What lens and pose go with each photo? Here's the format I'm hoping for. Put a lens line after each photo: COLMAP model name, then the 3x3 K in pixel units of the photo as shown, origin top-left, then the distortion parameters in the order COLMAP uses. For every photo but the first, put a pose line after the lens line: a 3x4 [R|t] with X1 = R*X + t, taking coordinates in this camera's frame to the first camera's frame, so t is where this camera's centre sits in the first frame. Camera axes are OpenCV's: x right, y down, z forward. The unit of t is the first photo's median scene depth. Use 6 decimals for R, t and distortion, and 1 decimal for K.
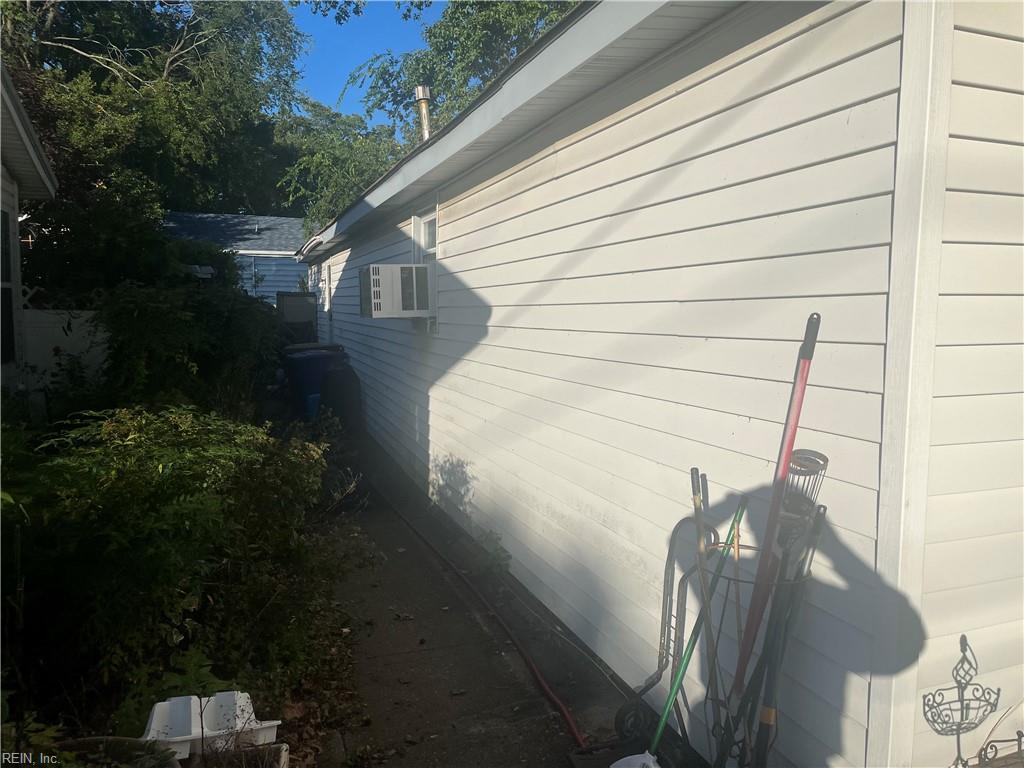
lens RADIAL K [[755.5, 0, 513.9], [0, 755.5, 398.8], [0, 0, 1]] dist [0.000353, -0.001362]
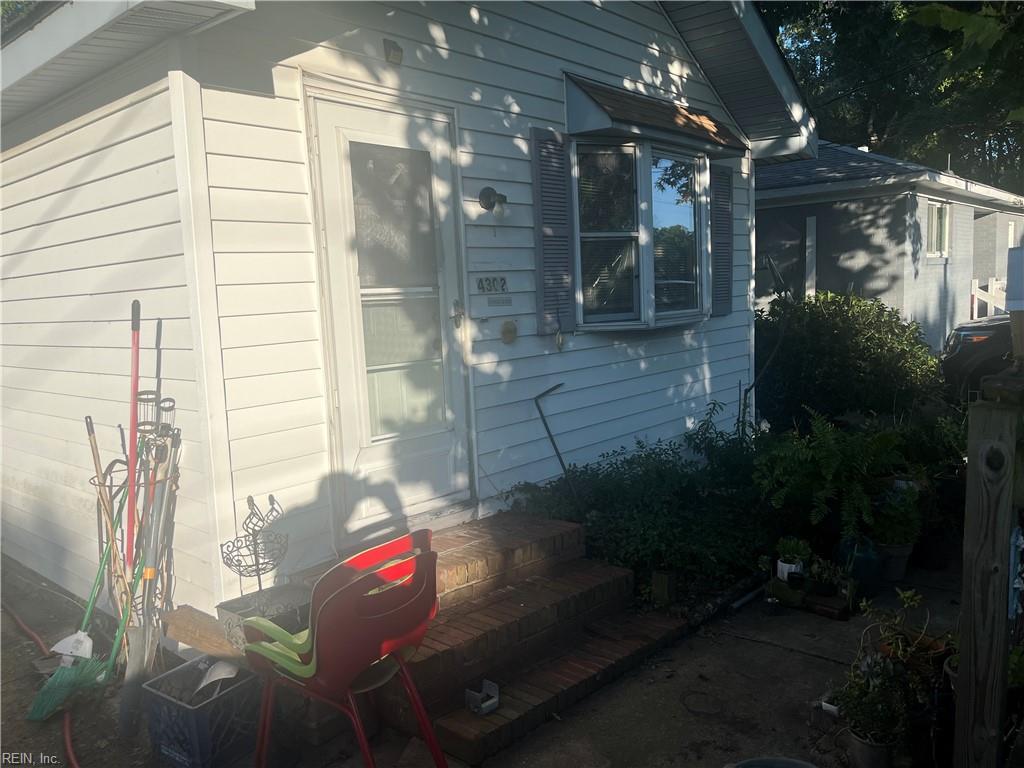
lens RADIAL K [[802.5, 0, 512.0], [0, 802.5, 384.0], [0, 0, 1]] dist [-0.009257, -0.014225]
pose [[0.876205, -0.112721, 0.468571, 0.199563], [0.112403, 0.993247, 0.028750, 0.064802], [-0.468647, 0.027478, 0.882958, -0.542250]]
